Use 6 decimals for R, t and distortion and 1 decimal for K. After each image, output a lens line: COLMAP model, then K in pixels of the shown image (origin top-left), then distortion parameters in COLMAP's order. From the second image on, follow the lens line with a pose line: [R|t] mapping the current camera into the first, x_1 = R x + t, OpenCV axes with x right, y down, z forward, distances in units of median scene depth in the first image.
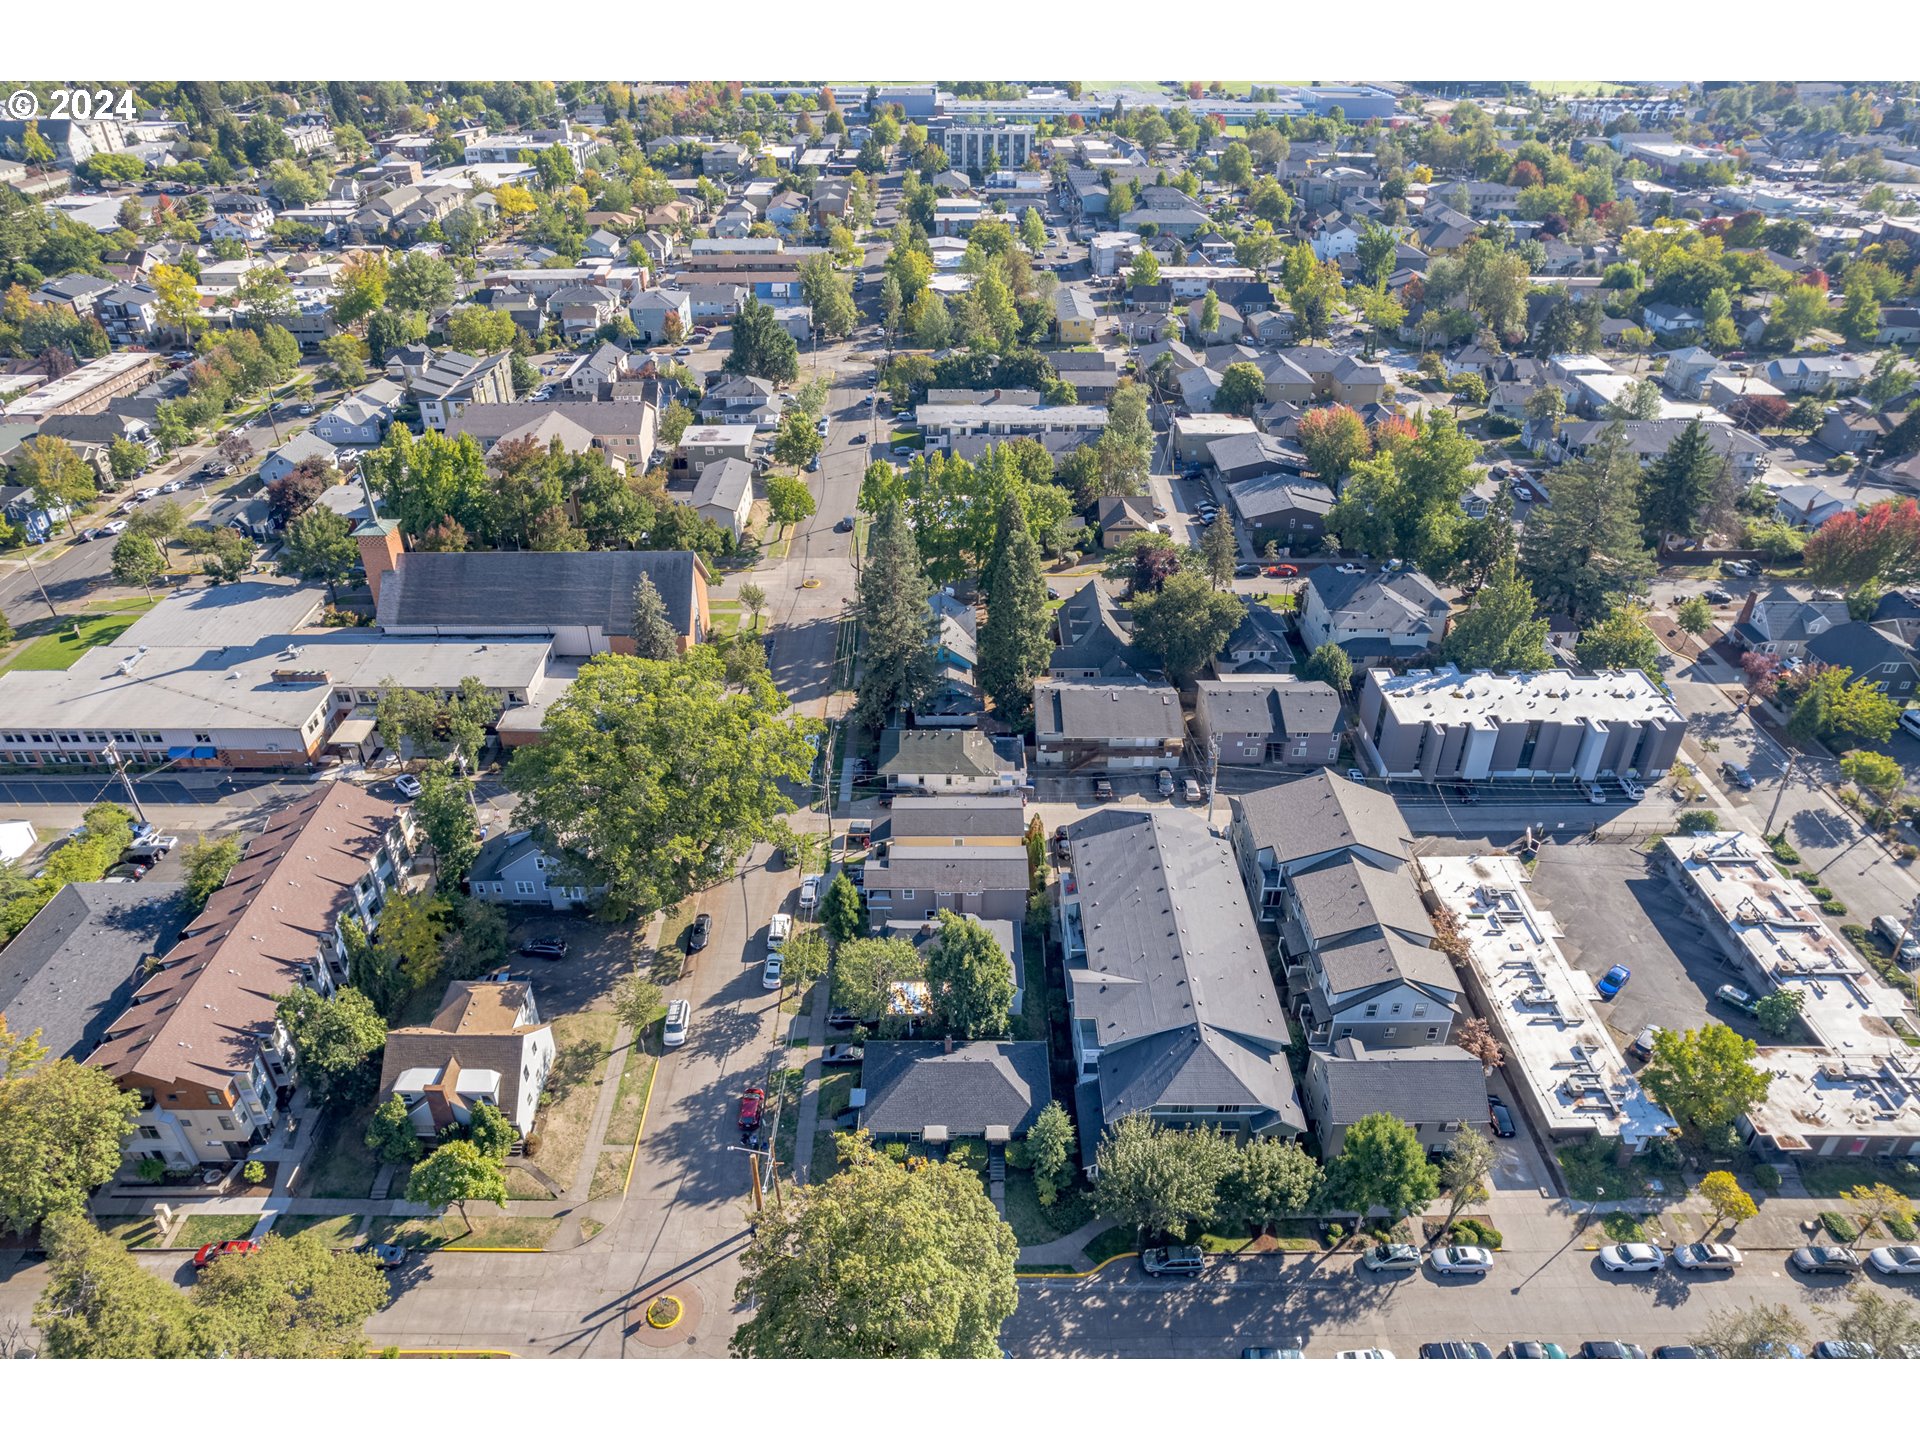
lens RADIAL K [[1276.2, 0, 960.0], [0, 1276.2, 720.0], [0, 0, 1]] dist [-0.002934, -0.000255]
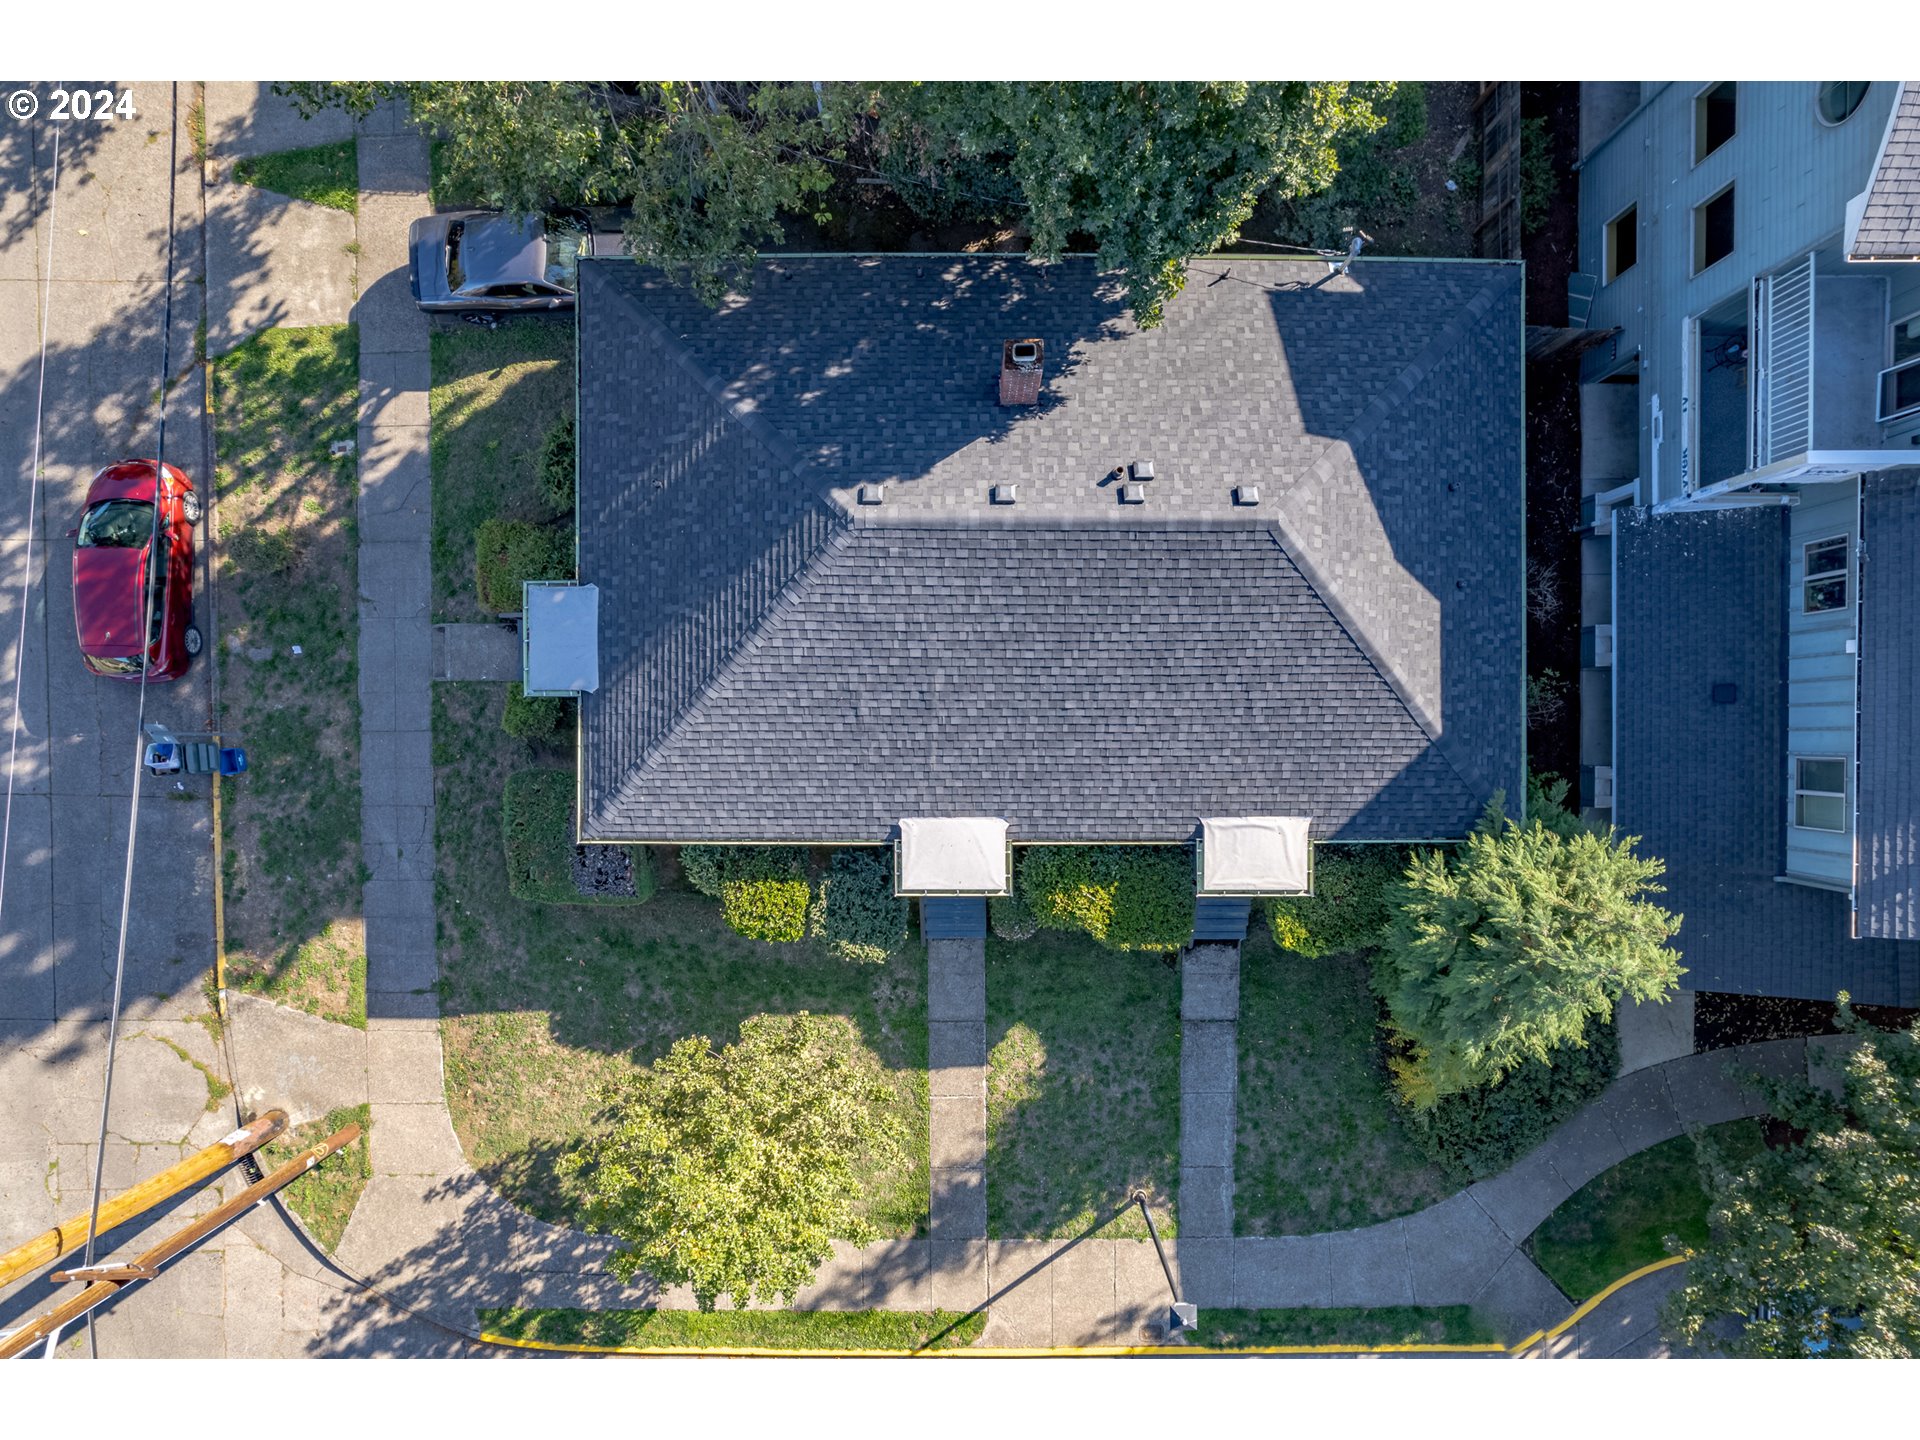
lens RADIAL K [[1269.5, 0, 960.0], [0, 1269.5, 720.0], [0, 0, 1]] dist [-0.020825, 0.000201]
pose [[0.999957, 0.002973, -0.008762, -0.014664], [0.005846, 0.531034, 0.847330, 0.123480], [0.007172, -0.847345, 0.530994, 0.816288]]
